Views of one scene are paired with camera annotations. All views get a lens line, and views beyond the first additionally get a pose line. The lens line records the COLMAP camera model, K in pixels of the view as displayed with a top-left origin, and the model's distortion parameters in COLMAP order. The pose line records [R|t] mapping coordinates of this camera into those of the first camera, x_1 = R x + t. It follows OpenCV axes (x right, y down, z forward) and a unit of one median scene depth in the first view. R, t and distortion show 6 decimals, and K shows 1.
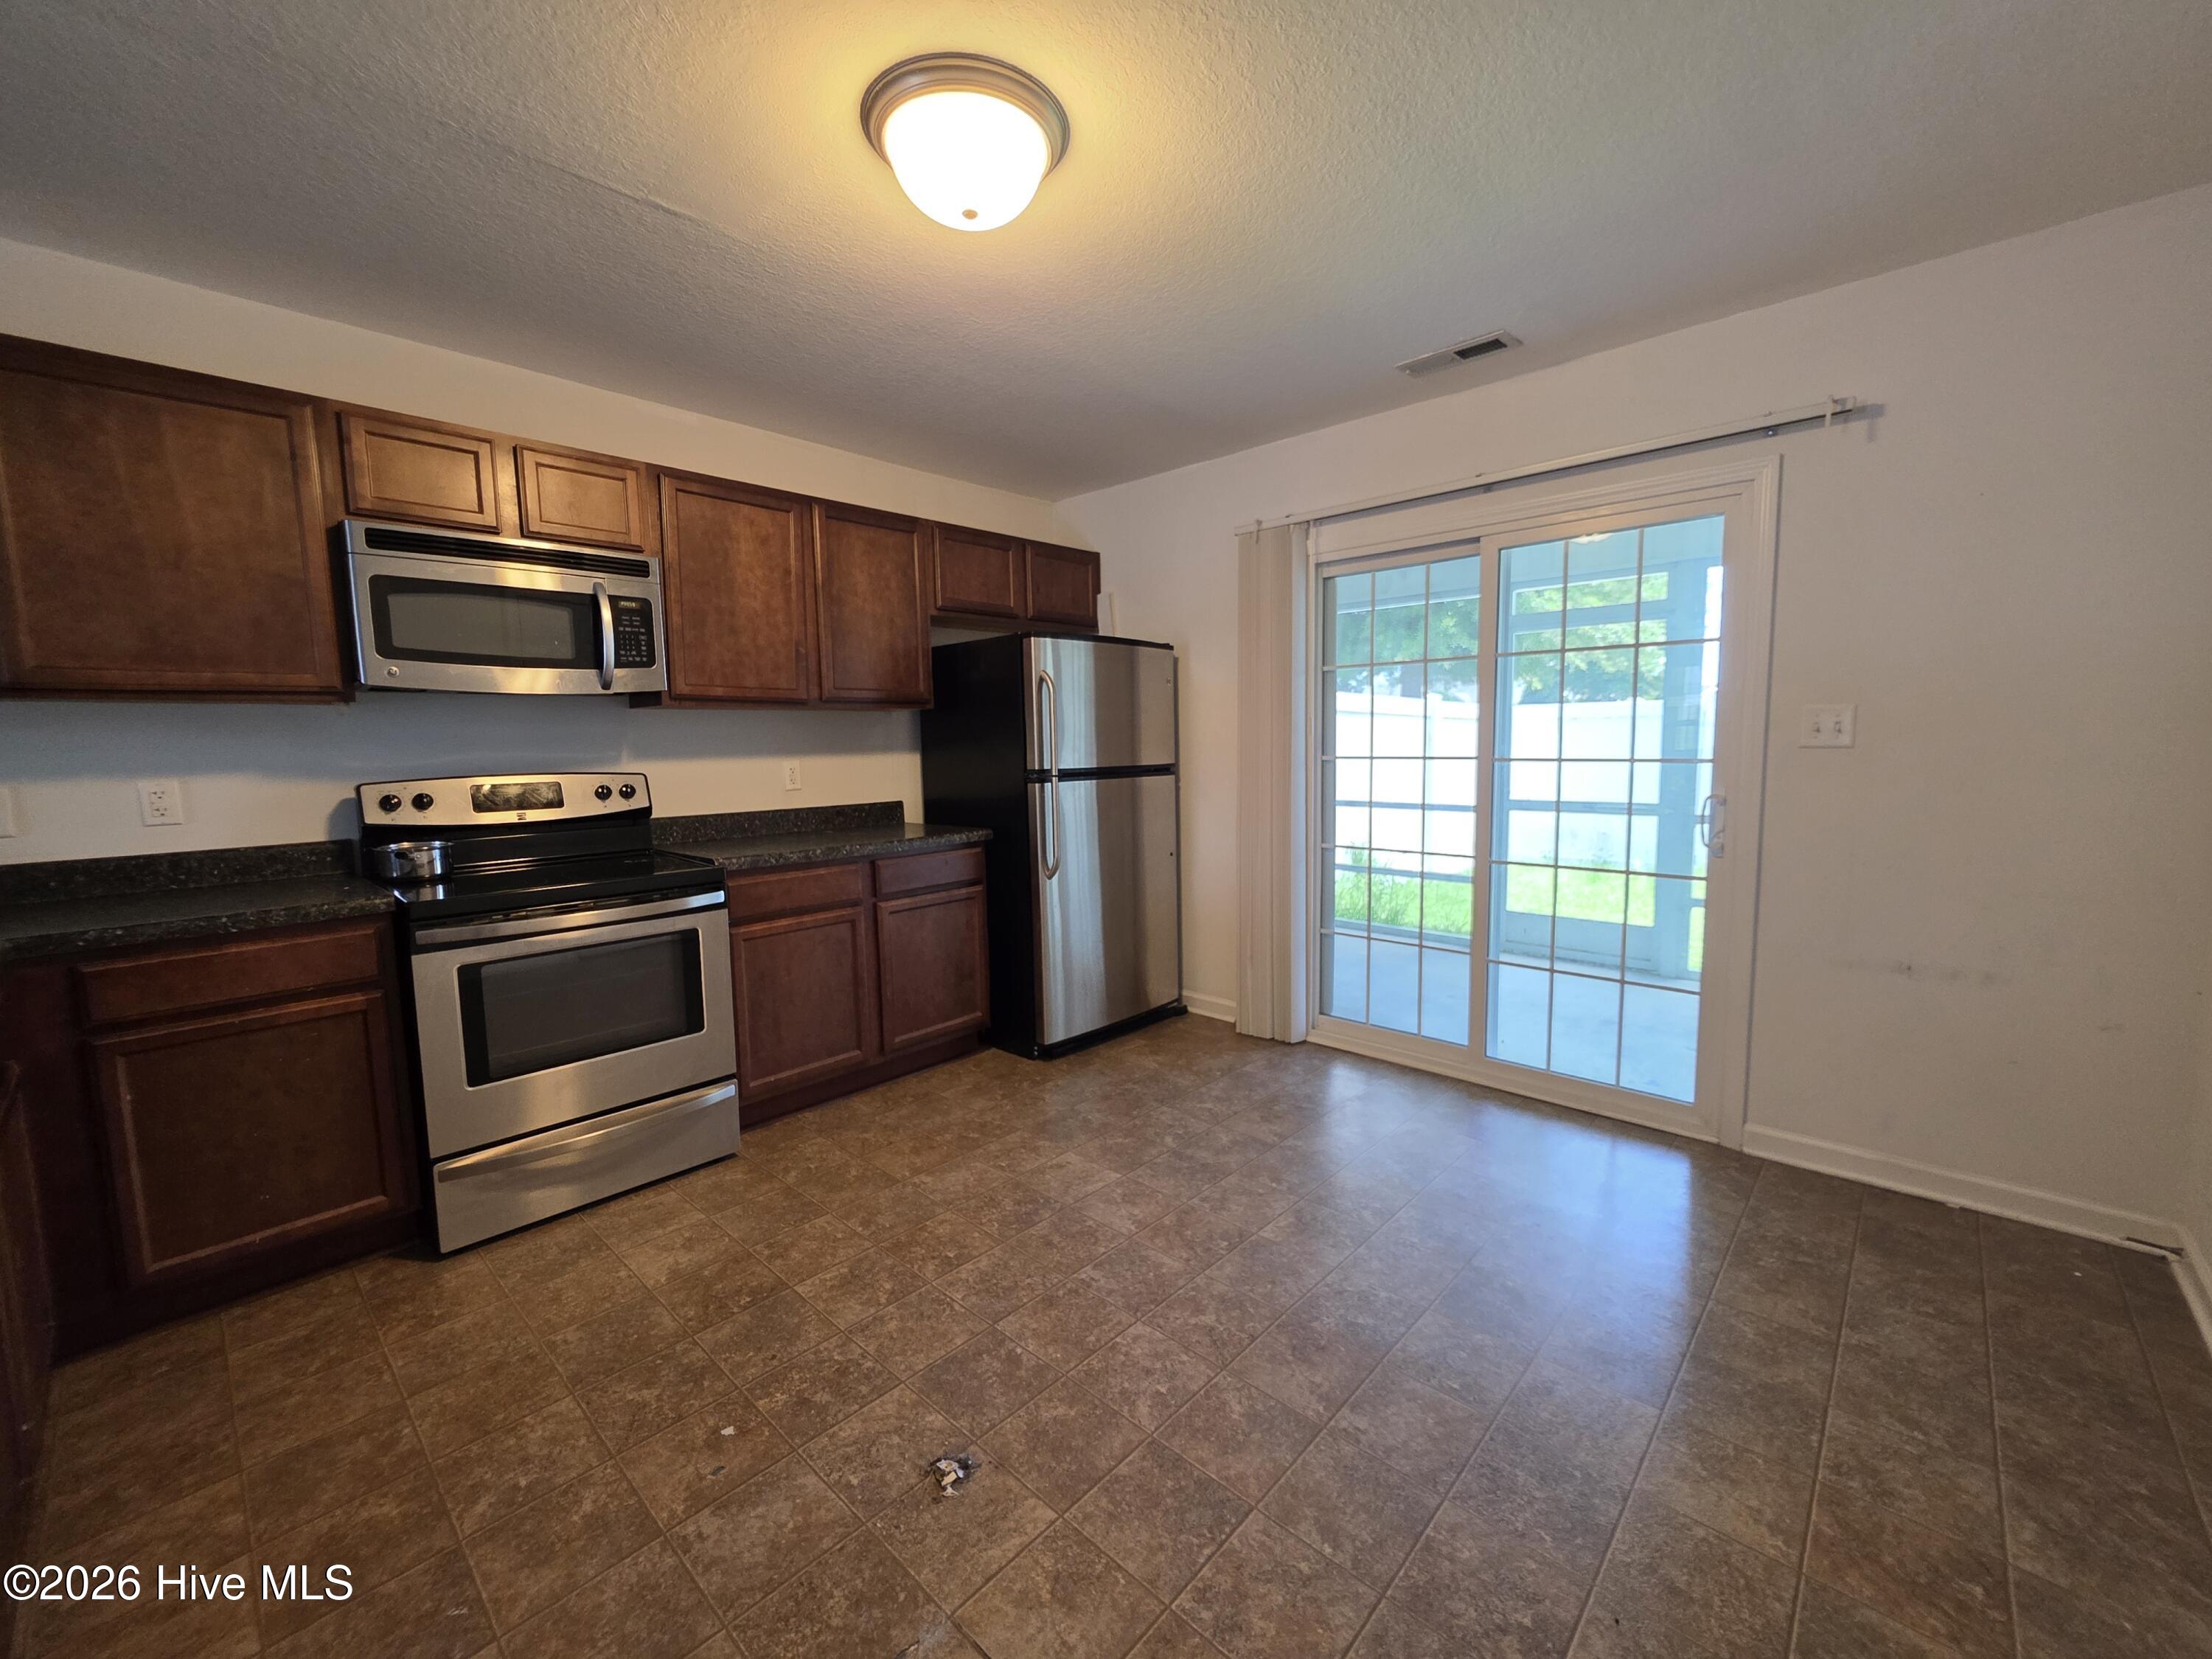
lens RADIAL K [[889.5, 0, 1117.2], [0, 889.5, 820.2], [0, 0, 1]] dist [0.000853, 0.000253]
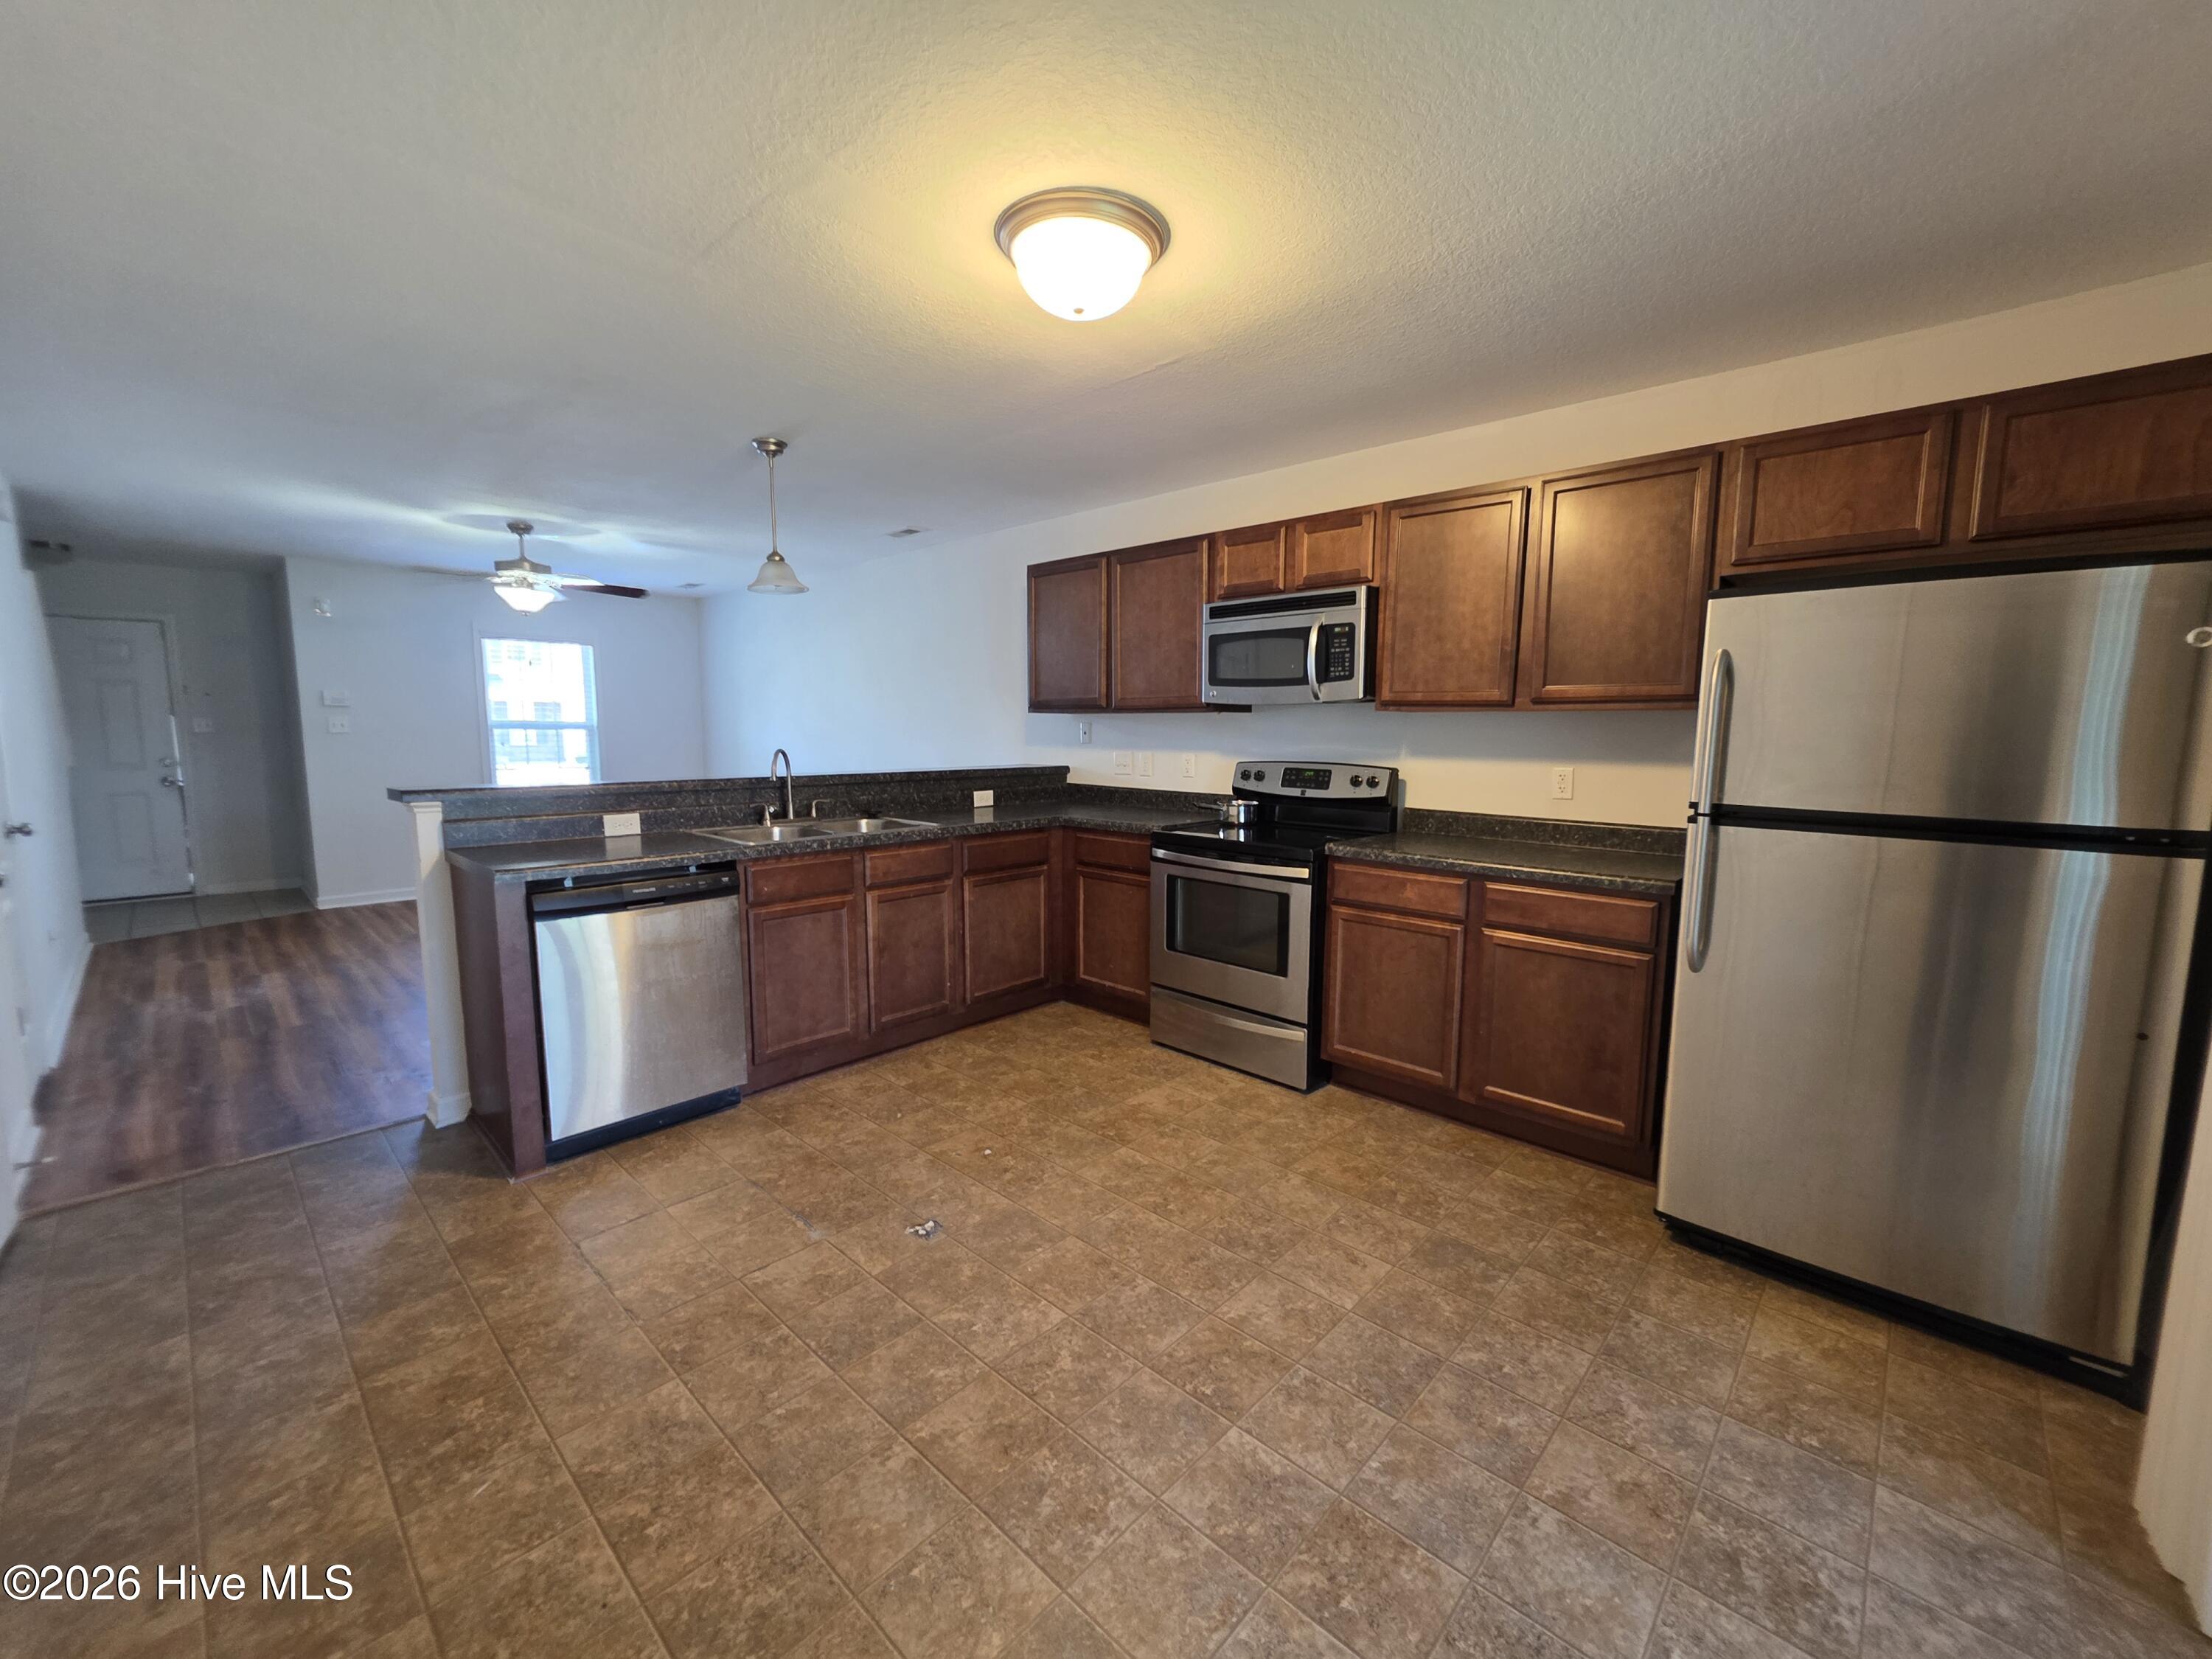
lens RADIAL K [[889.5, 0, 1122.2], [0, 889.5, 832.2], [0, 0, 1]] dist [0.000853, 0.000253]
pose [[-0.001680, 0.136155, -0.990686, 0.732665], [-0.101711, 0.985527, 0.135618, -0.106782], [0.994813, 0.100991, 0.012192, 0.743227]]
